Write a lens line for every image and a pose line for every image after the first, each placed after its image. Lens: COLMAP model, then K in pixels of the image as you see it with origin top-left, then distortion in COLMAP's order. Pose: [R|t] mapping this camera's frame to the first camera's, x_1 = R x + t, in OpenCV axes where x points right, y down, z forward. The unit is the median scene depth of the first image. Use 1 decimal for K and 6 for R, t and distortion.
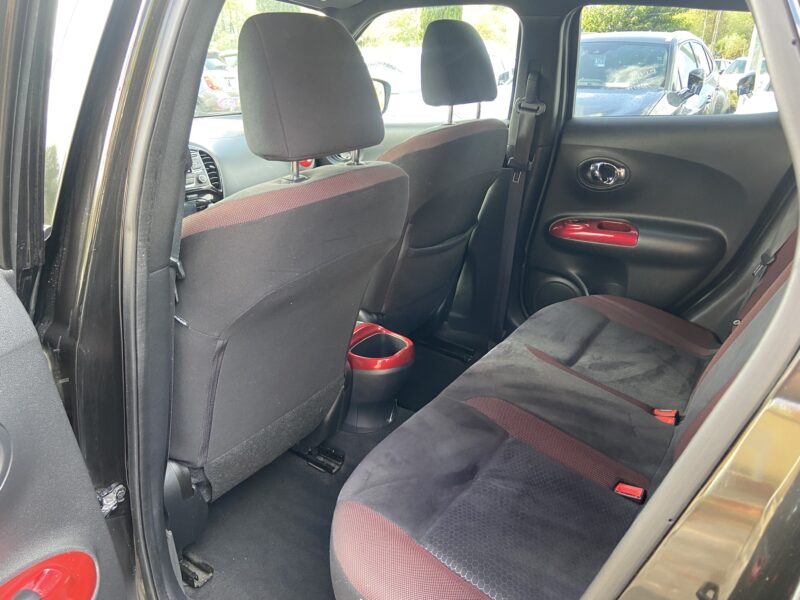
lens RADIAL K [[606.2, 0, 408.6], [0, 606.2, 299.7], [0, 0, 1]] dist [0.123291, -0.168144]
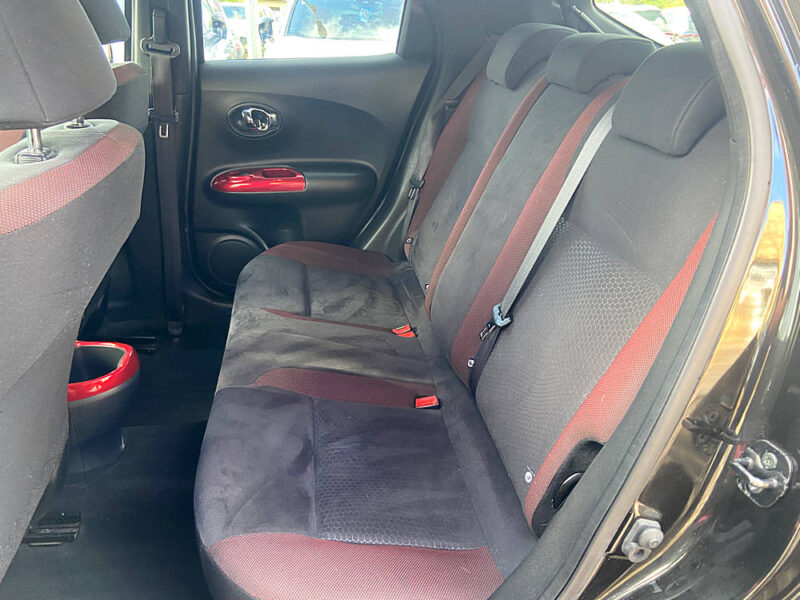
lens RADIAL K [[606.2, 0, 408.6], [0, 606.2, 299.7], [0, 0, 1]] dist [0.123291, -0.168144]
pose [[0.726147, -0.269536, 0.632504, -0.201214], [0.219653, 0.962687, 0.158068, -0.032742], [-0.651509, 0.024151, 0.758257, 0.114842]]
